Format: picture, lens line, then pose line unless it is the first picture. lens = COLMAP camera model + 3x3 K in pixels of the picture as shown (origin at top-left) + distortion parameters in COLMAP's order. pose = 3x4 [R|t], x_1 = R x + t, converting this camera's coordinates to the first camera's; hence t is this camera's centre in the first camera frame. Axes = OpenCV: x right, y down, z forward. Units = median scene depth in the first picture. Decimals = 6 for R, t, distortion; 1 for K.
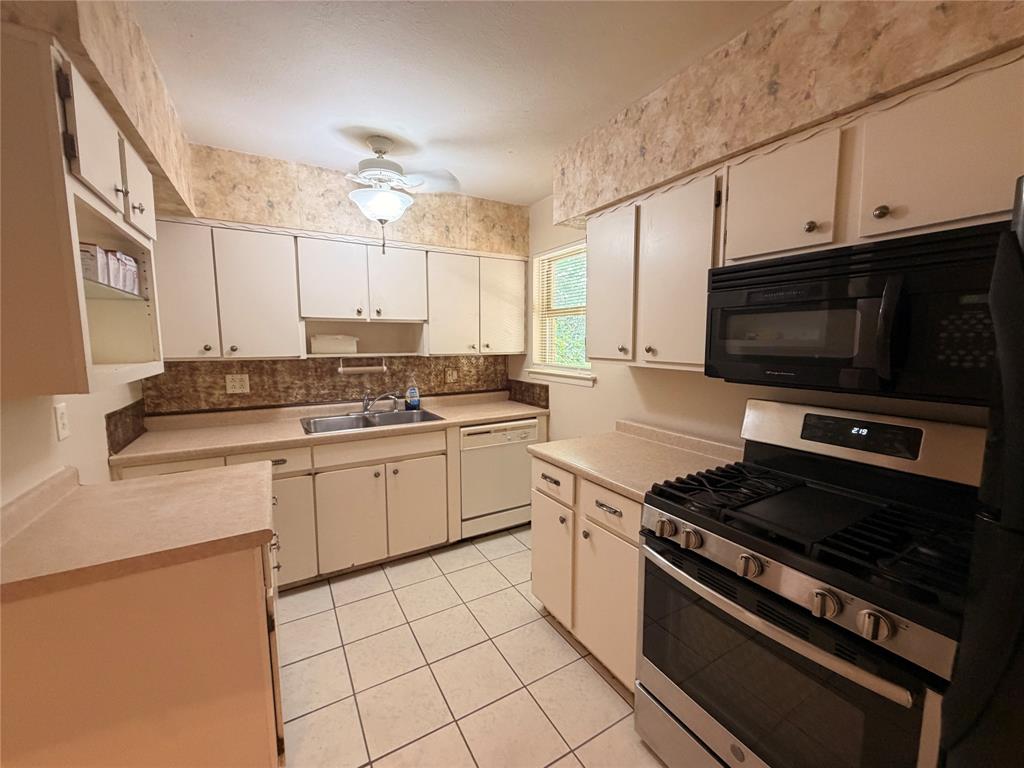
lens RADIAL K [[409.8, 0, 510.6], [0, 409.8, 382.3], [0, 0, 1]] dist [0.005598, 0.000511]
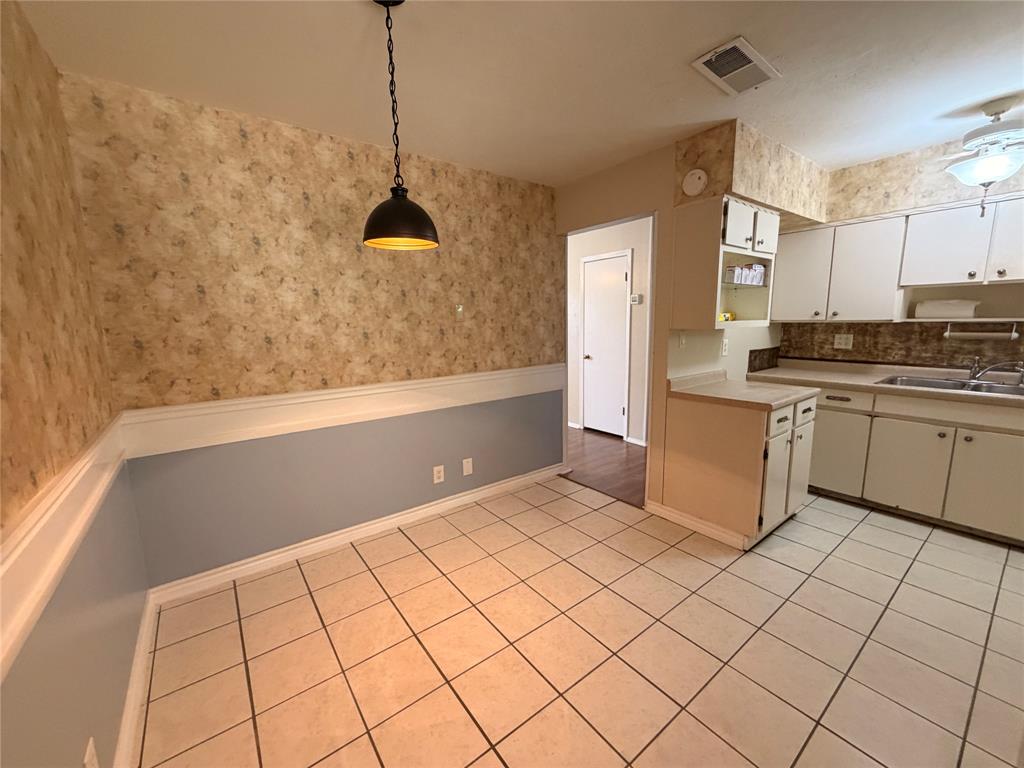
lens RADIAL K [[409.8, 0, 506.4], [0, 409.8, 387.4], [0, 0, 1]] dist [0.005598, 0.000511]
pose [[0.118774, 0.164777, -0.979153, 0.539273], [-0.085352, 0.984178, 0.155269, 0.037571], [0.989246, 0.065130, 0.130958, -0.234305]]
